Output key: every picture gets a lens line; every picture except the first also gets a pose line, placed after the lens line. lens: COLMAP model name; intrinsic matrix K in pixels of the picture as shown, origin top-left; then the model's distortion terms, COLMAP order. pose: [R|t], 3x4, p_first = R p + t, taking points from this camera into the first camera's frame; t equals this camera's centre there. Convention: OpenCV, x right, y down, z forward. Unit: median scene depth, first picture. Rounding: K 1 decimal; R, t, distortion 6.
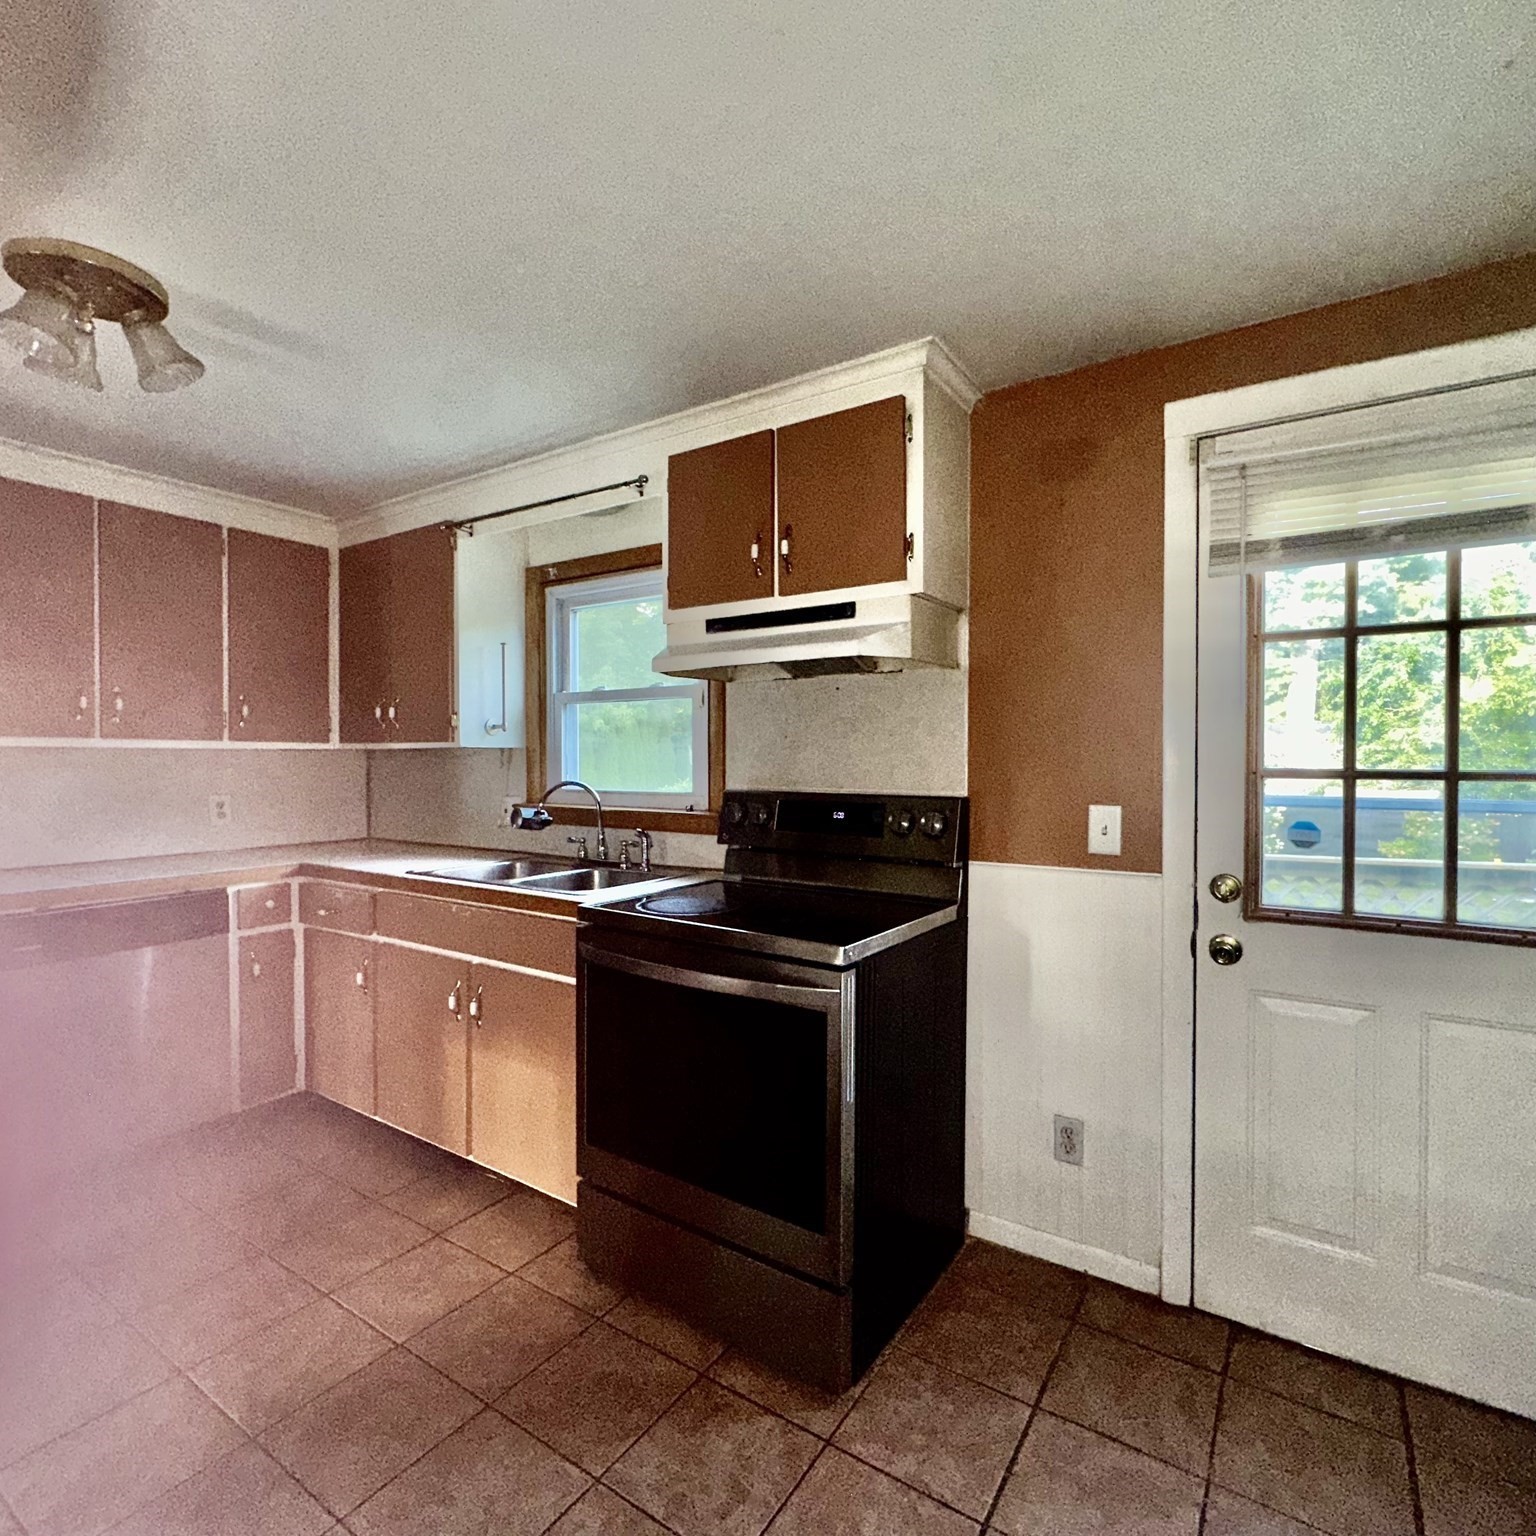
lens RADIAL K [[826.7, 0, 766.1], [0, 826.7, 765.1], [0, 0, 1]] dist [-0.003648, 0.000135]
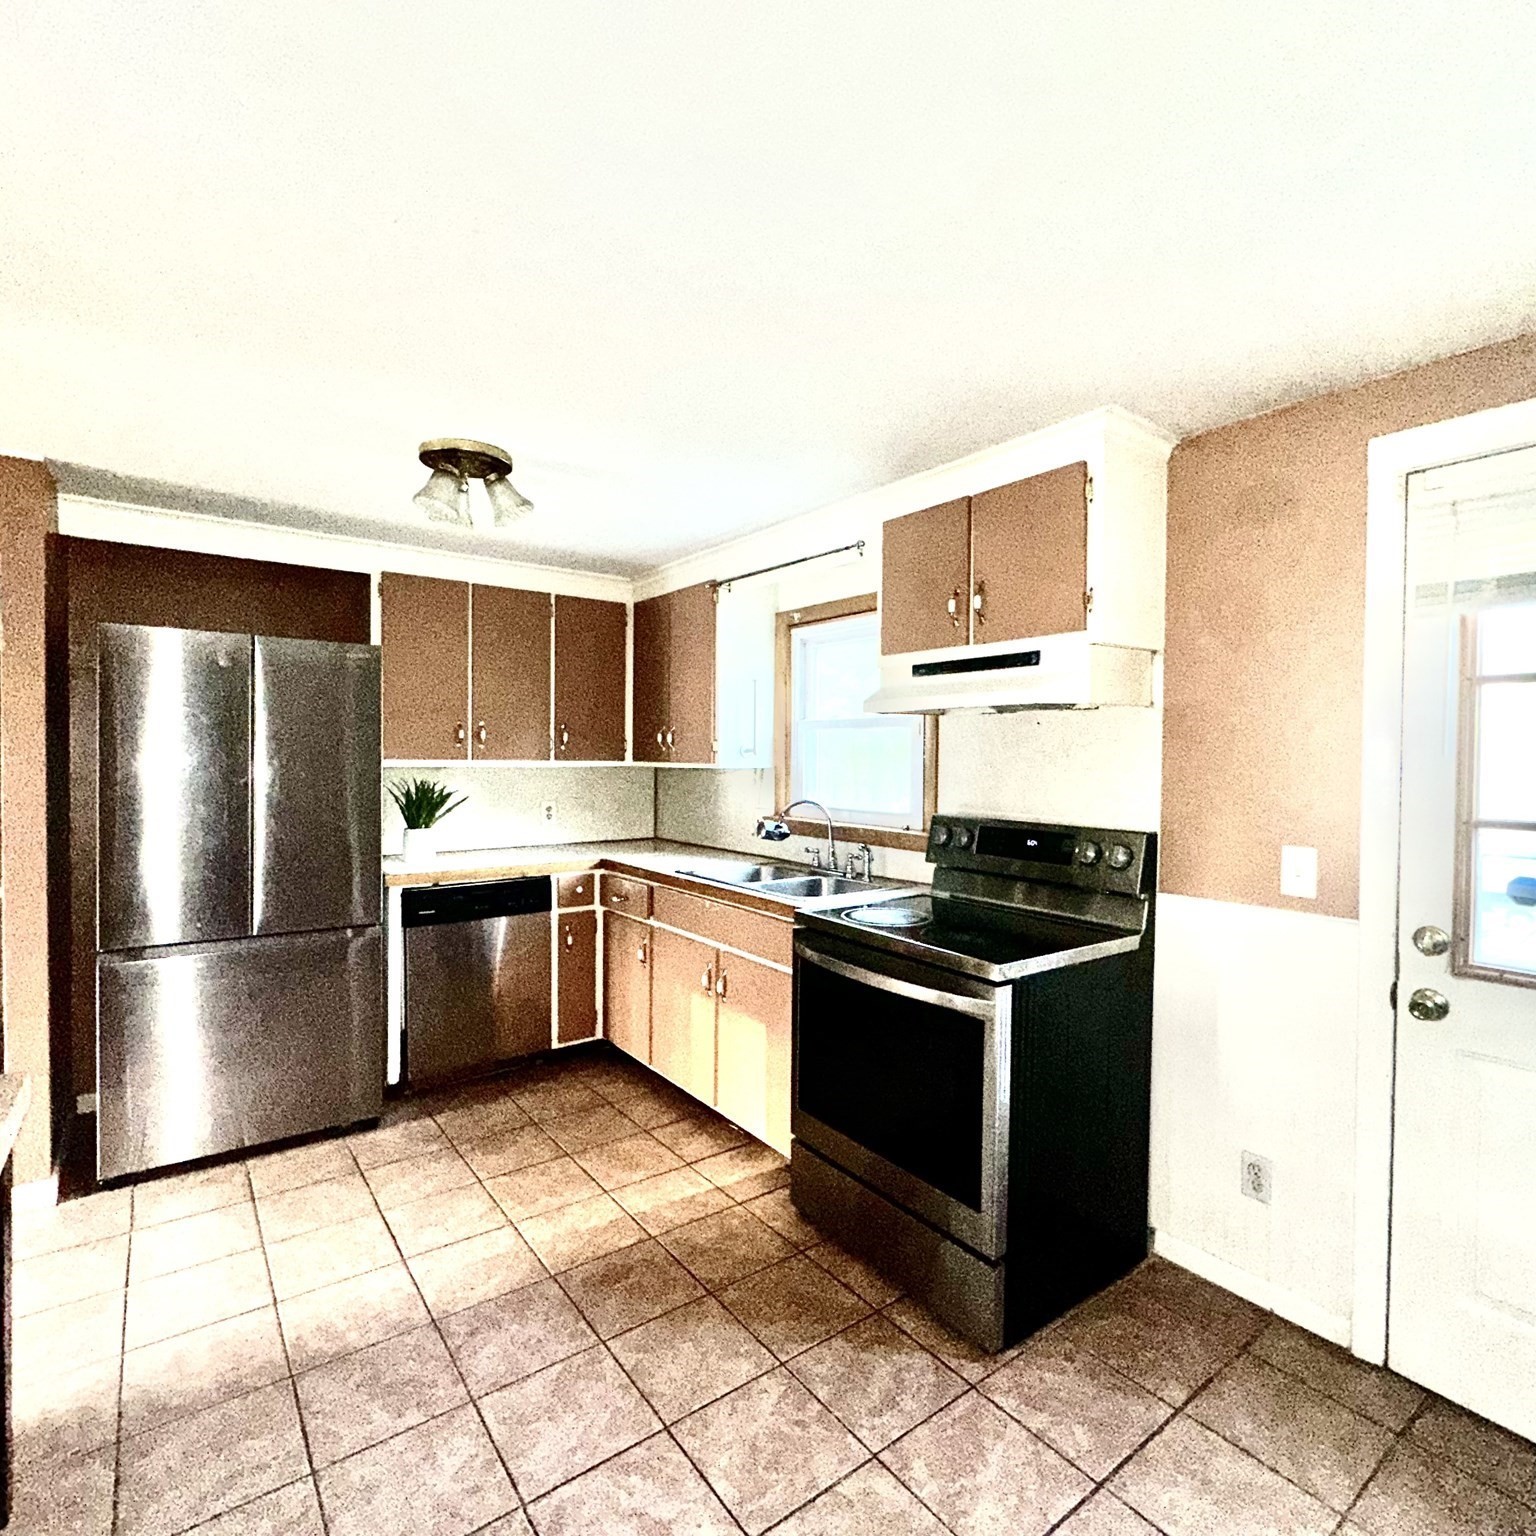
lens RADIAL K [[826.7, 0, 764.5], [0, 826.7, 762.1], [0, 0, 1]] dist [-0.003648, 0.000135]
pose [[0.941968, 0.010920, -0.335526, 0.129489], [-0.011053, 0.999938, 0.001512, -0.046545], [0.335521, 0.002285, 0.942030, -0.148441]]
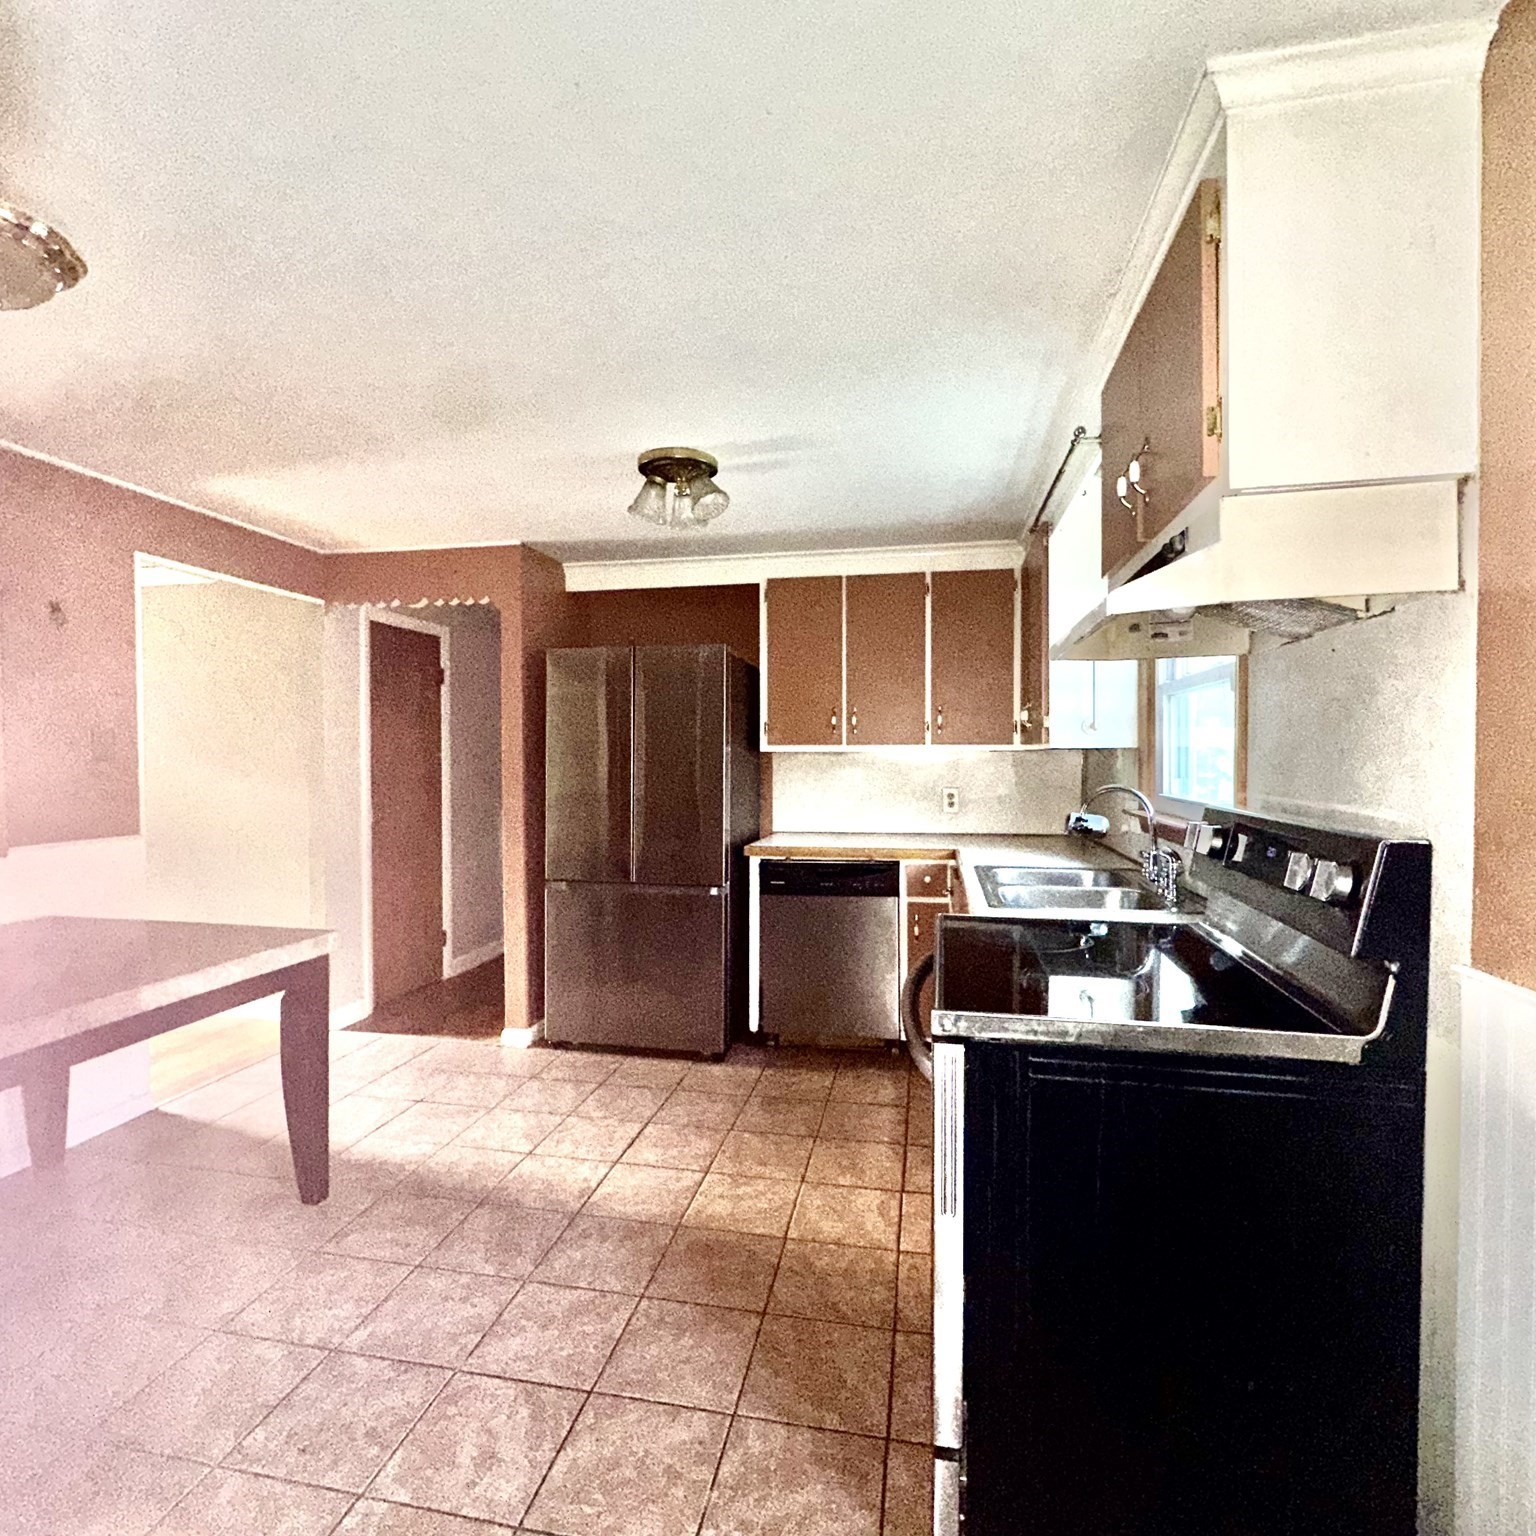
lens RADIAL K [[826.7, 0, 768.3], [0, 826.7, 762.3], [0, 0, 1]] dist [-0.003648, 0.000135]
pose [[0.380576, 0.006993, -0.924723, 0.577371], [-0.004816, 0.999973, 0.005580, -0.012640], [0.924737, 0.002330, 0.380600, 0.429118]]
